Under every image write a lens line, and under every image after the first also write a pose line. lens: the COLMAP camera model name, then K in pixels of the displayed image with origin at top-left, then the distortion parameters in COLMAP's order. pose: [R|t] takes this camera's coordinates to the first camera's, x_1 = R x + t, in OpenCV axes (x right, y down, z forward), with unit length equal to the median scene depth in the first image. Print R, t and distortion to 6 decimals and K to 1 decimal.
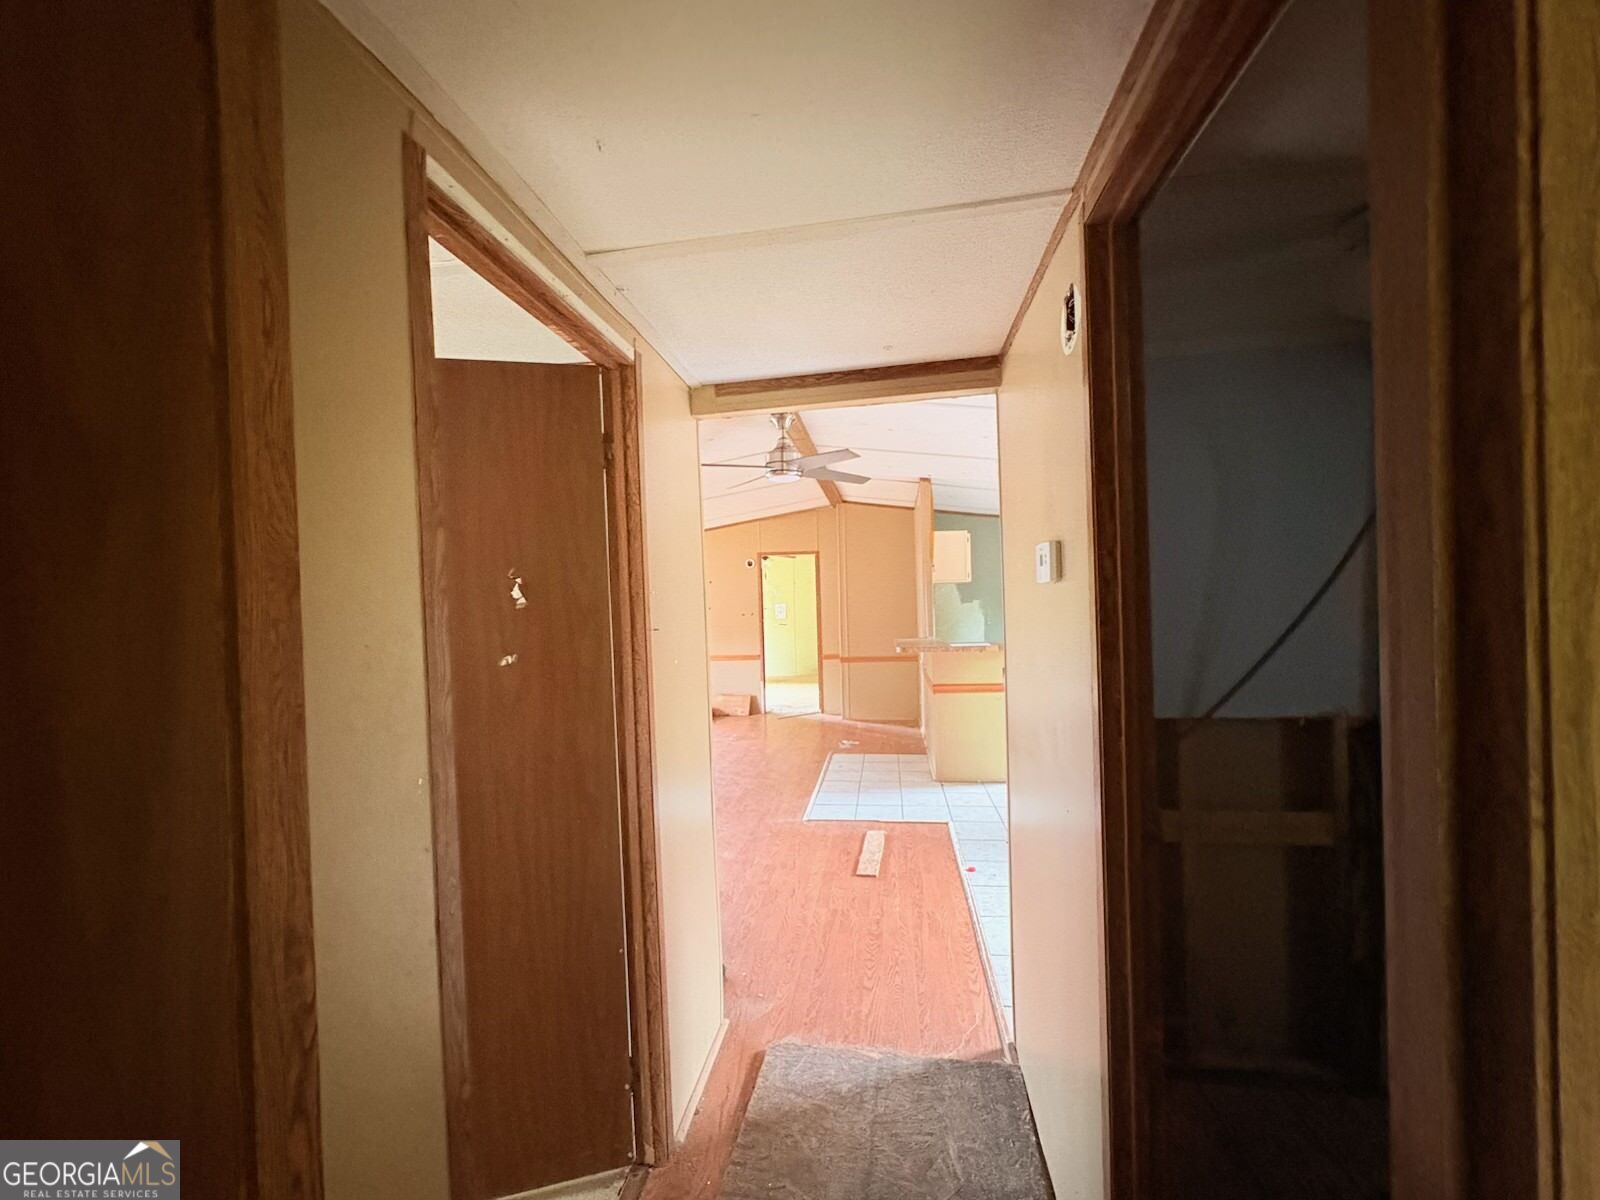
lens RADIAL K [[632.2, 0, 807.9], [0, 632.2, 607.5], [0, 0, 1]] dist [0.000116, 0.000215]
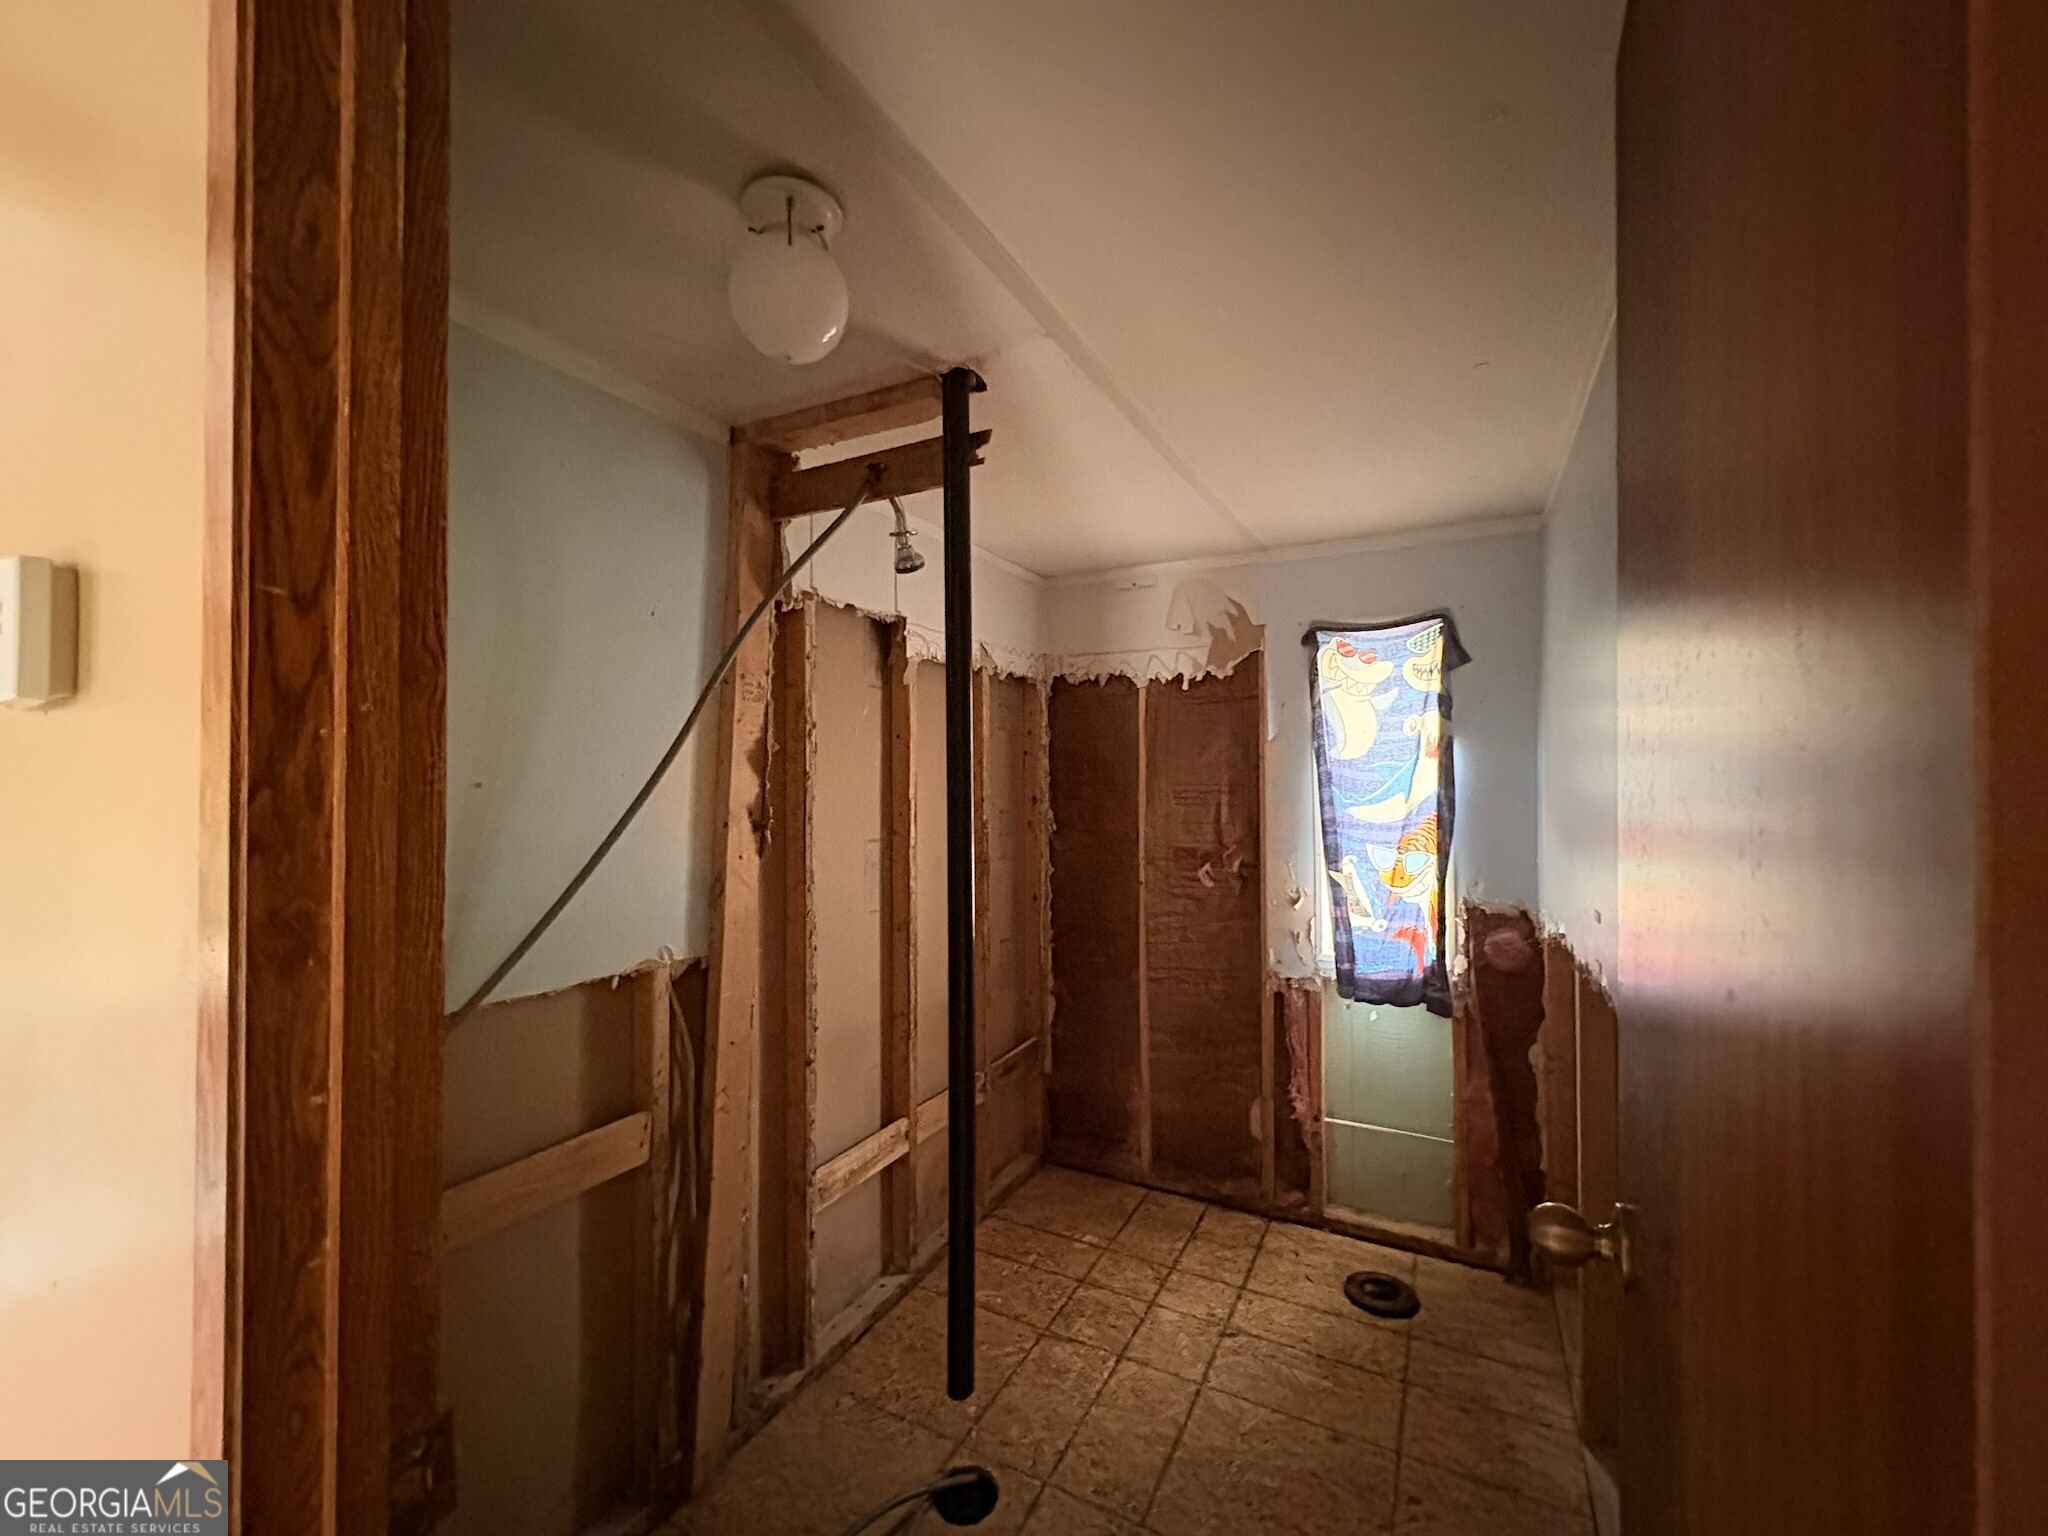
lens RADIAL K [[809.2, 0, 1034.2], [0, 809.2, 777.6], [0, 0, 1]] dist [0.000116, 0.000215]
pose [[0.336333, 0.041743, 0.940817, 0.142186], [-0.005245, 0.999085, -0.042453, 0.005169], [-0.941728, 0.009344, 0.336244, 0.324833]]
